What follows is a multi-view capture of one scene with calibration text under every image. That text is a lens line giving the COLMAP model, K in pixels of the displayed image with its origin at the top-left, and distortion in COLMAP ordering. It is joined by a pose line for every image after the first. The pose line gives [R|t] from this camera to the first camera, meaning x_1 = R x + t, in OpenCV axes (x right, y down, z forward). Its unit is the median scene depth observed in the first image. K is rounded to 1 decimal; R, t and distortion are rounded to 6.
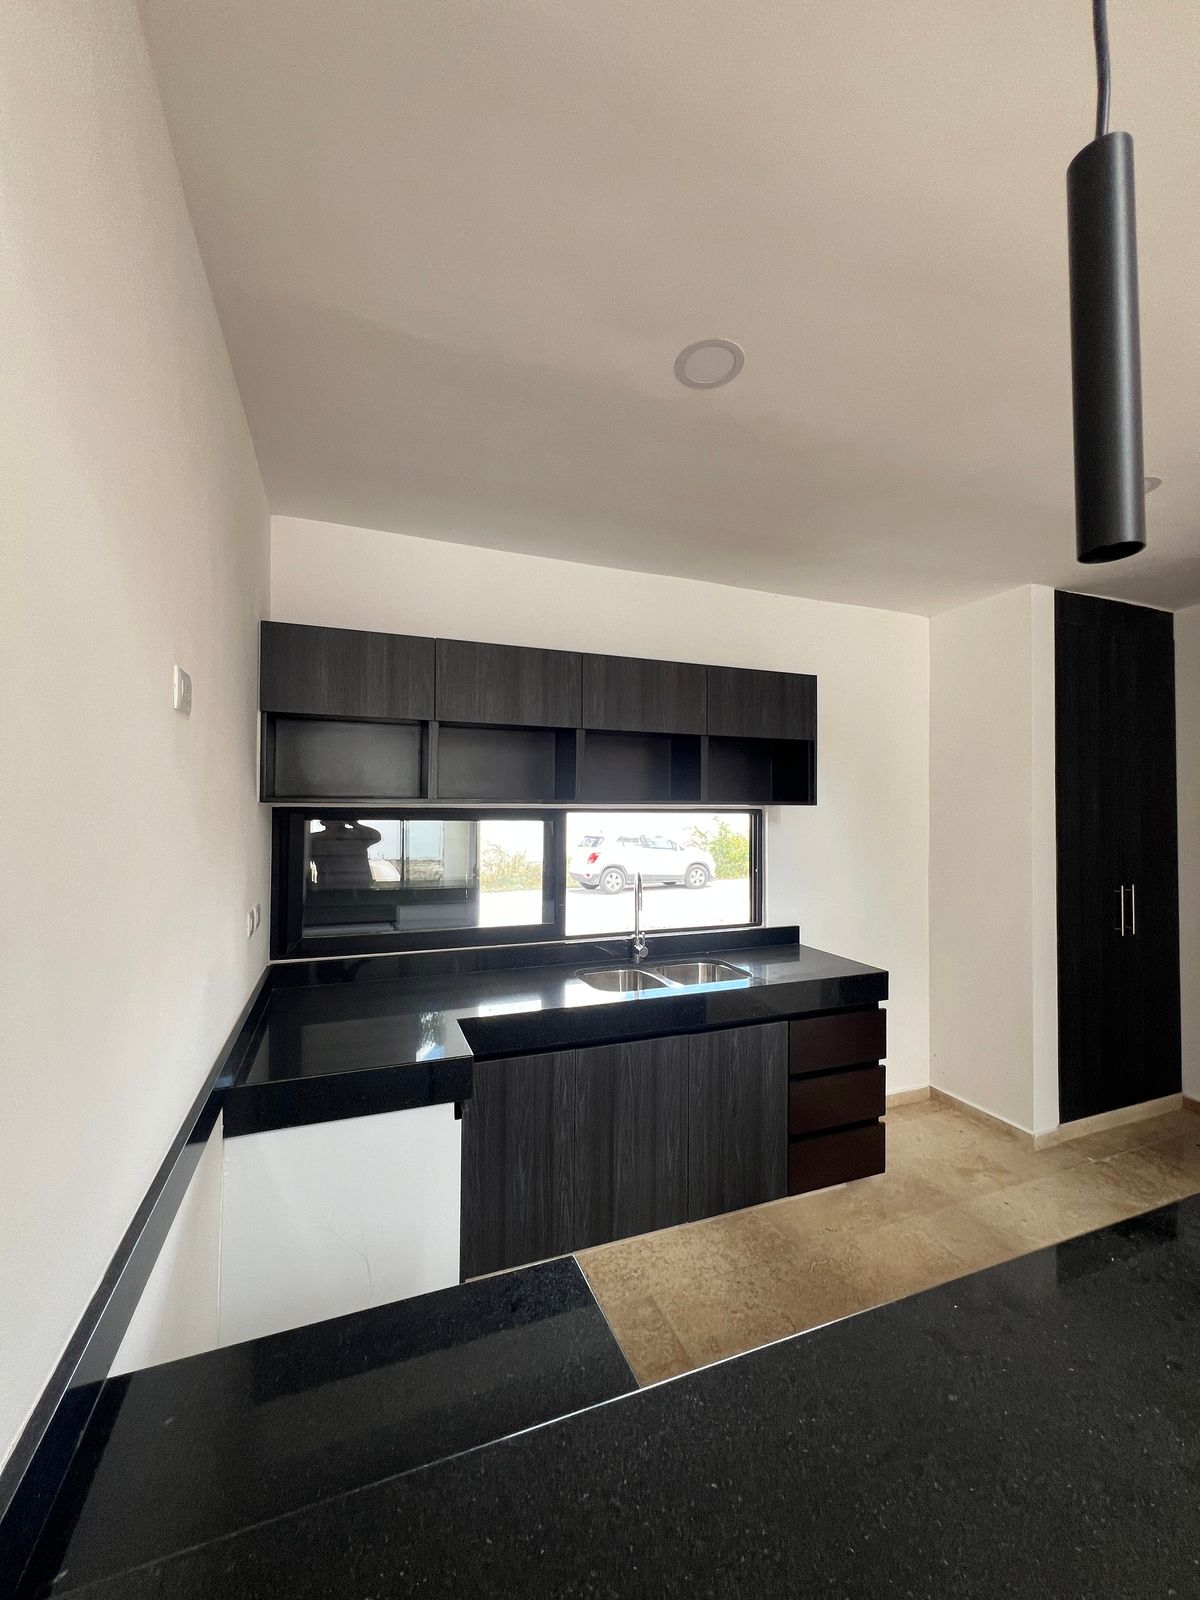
lens RADIAL K [[639.6, 0, 594.2], [0, 639.6, 805.8], [0, 0, 1]] dist [-0.002969, 0.001141]
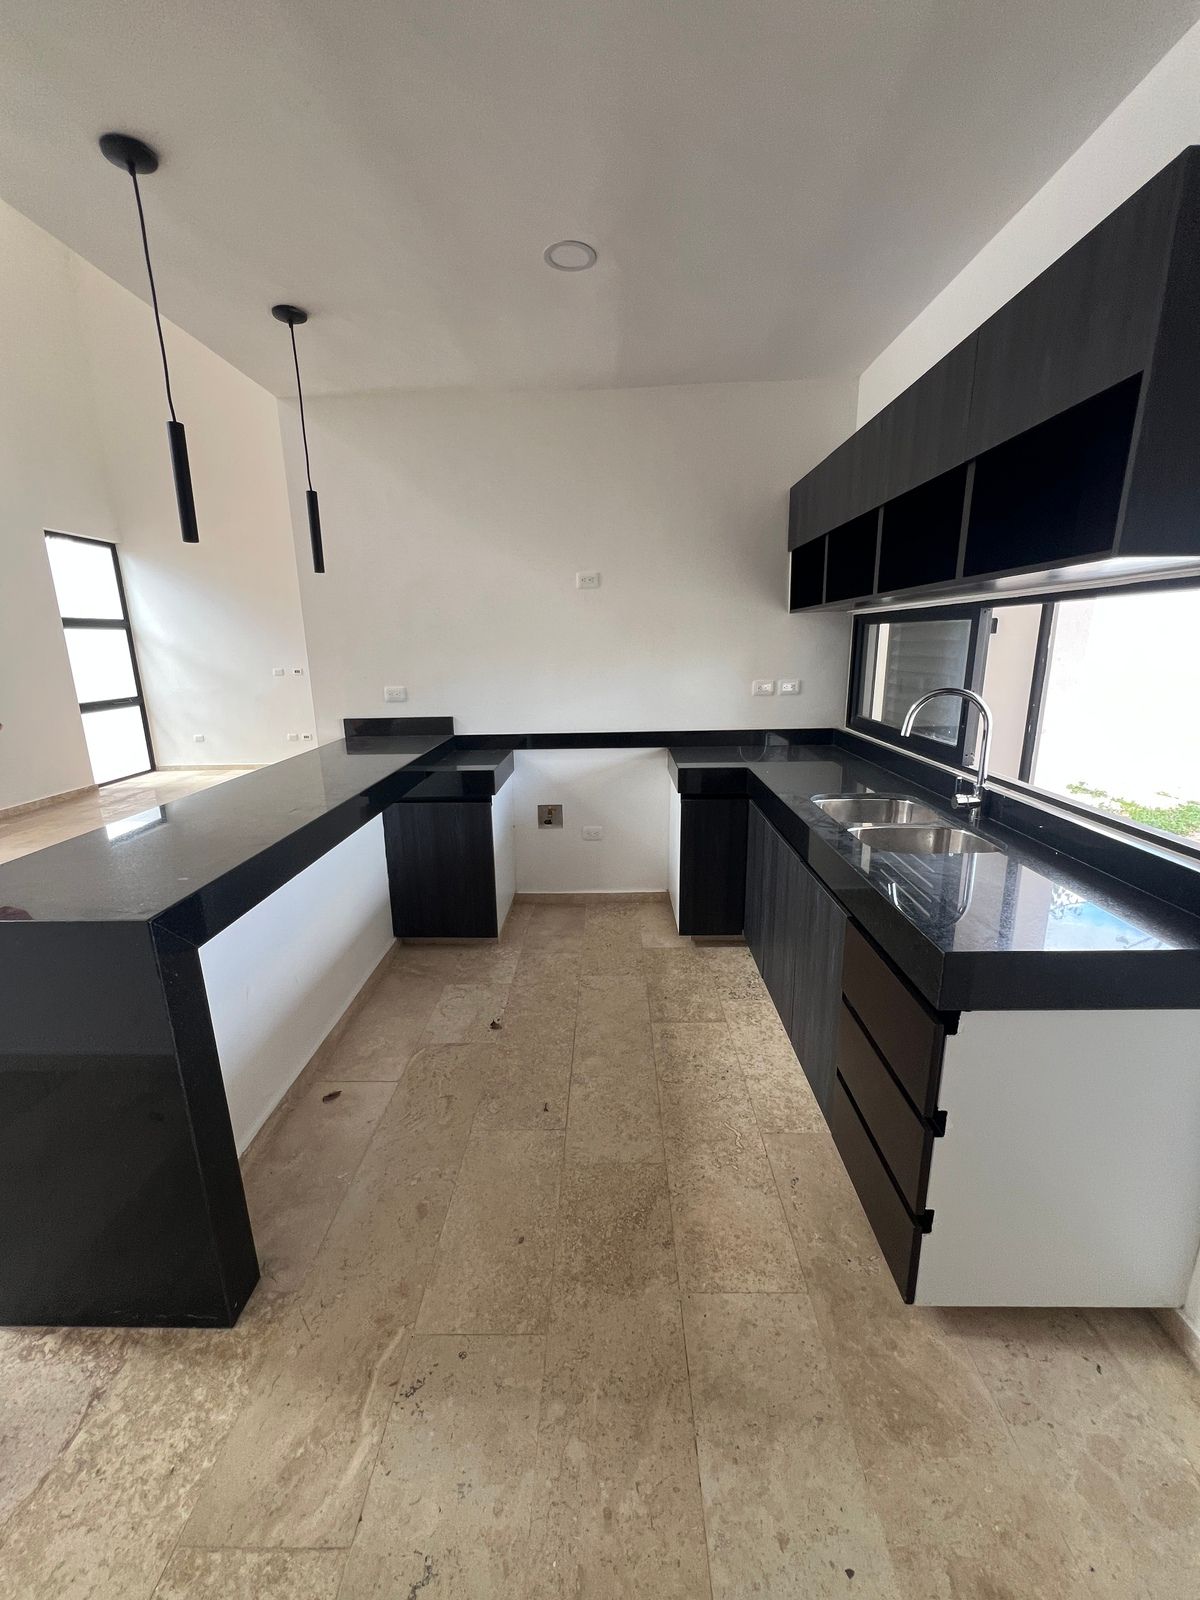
lens RADIAL K [[639.6, 0, 599.8], [0, 639.6, 797.2], [0, 0, 1]] dist [-0.002969, 0.001141]
pose [[-0.370375, 0.233917, -0.898947, 0.978052], [0.038235, 0.970791, 0.236859, 0.043533], [0.928095, 0.053356, -0.368501, 0.999607]]
